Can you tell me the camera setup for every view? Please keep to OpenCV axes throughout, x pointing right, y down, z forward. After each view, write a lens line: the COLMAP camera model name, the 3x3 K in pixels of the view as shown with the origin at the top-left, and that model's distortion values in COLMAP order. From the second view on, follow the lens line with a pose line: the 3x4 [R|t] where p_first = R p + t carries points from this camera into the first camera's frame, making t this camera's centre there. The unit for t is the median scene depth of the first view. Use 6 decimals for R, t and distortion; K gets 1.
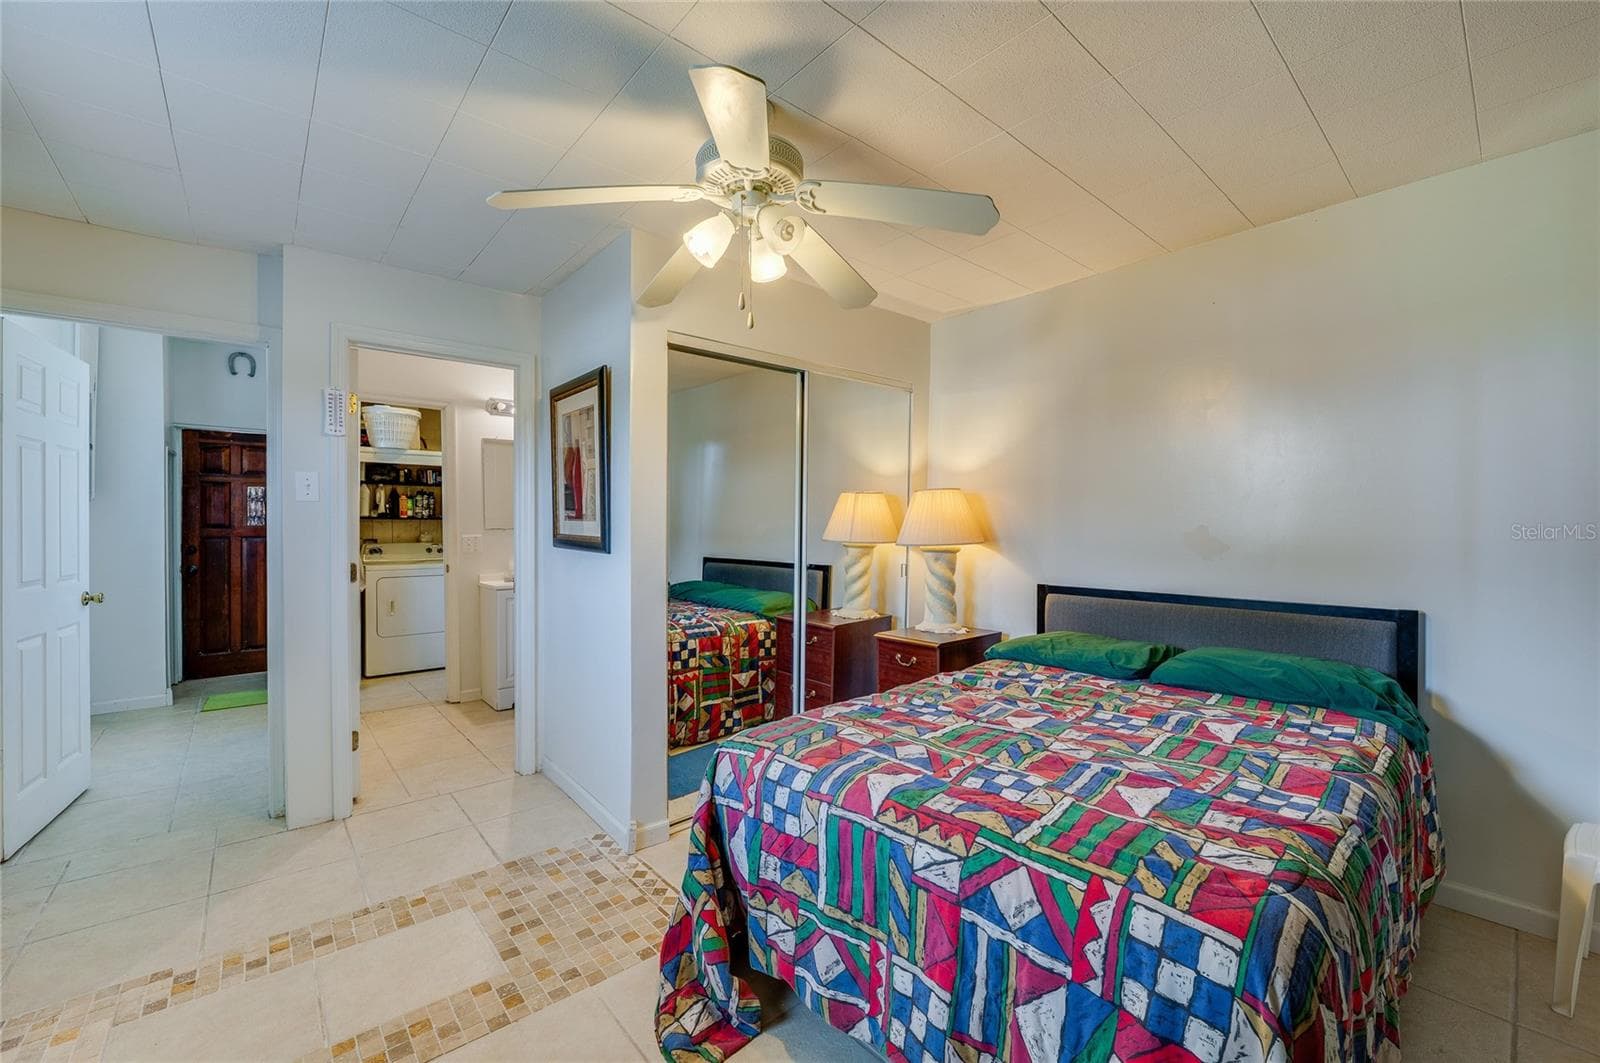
lens RADIAL K [[639.2, 0, 798.2], [0, 639.2, 524.7], [0, 0, 1]] dist [-0.019210, 0.001503]
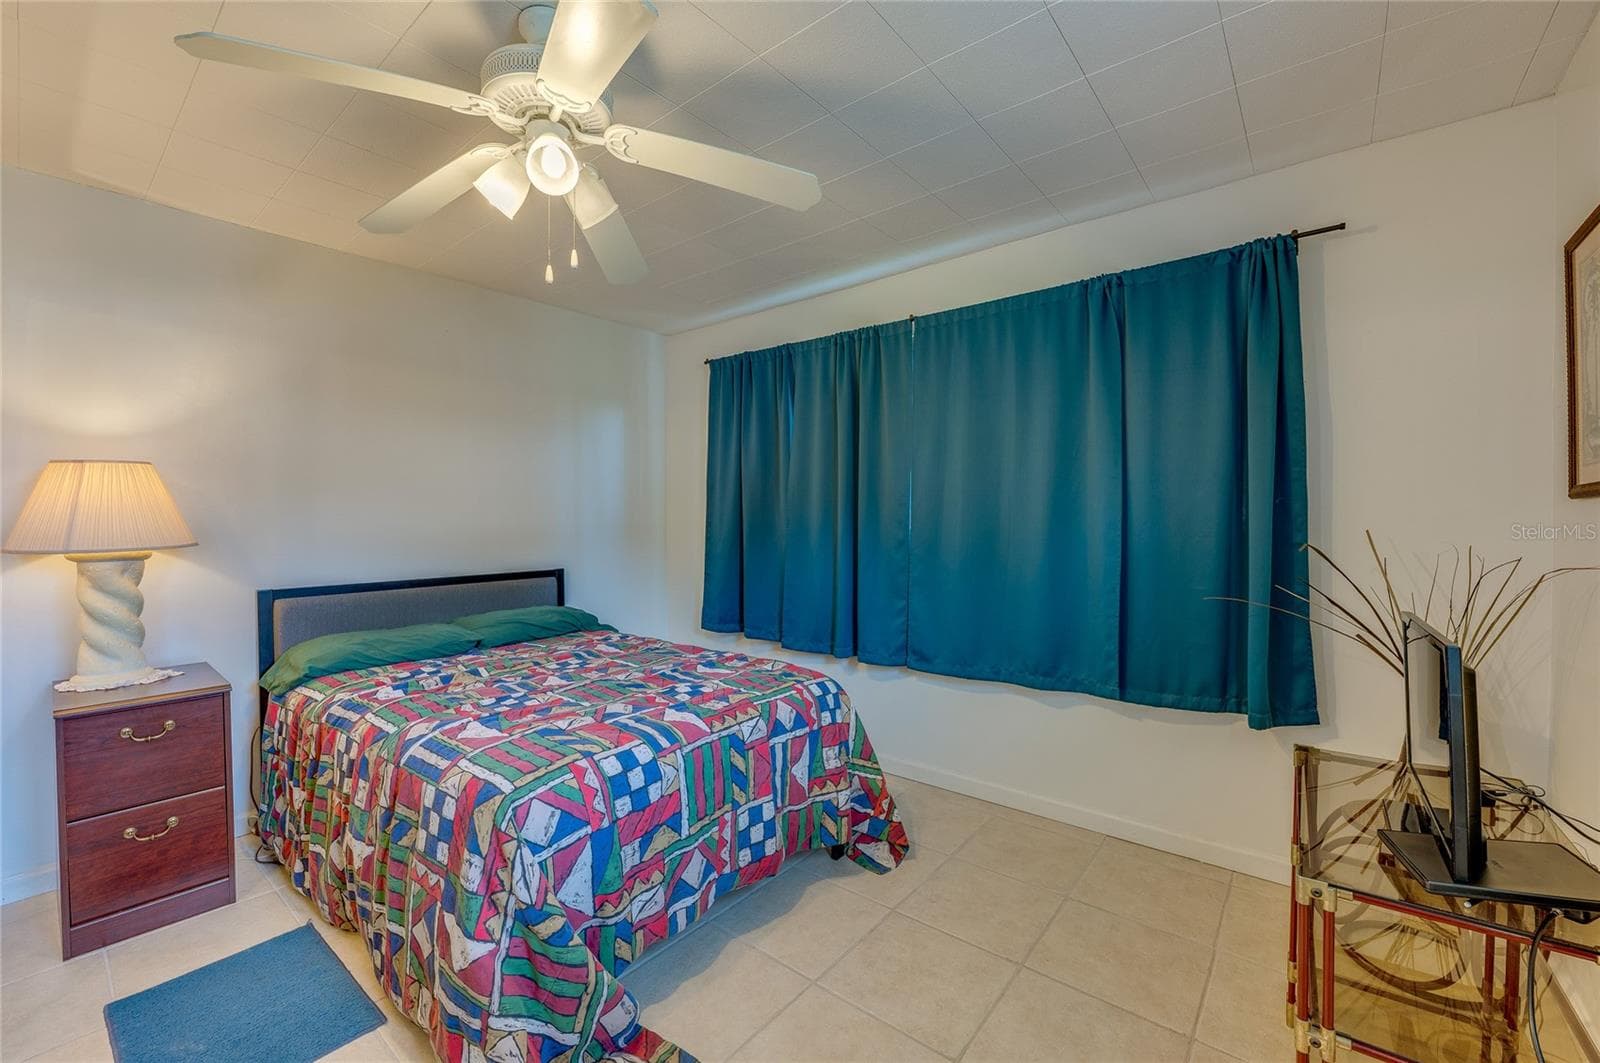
lens RADIAL K [[639.2, 0, 808.8], [0, 639.2, 520.4], [0, 0, 1]] dist [-0.019210, 0.001503]
pose [[-0.181850, -0.002993, 0.983322, -1.140648], [0.004317, 0.999983, 0.003843, 0.006738], [-0.983317, 0.004944, -0.181834, 0.954137]]
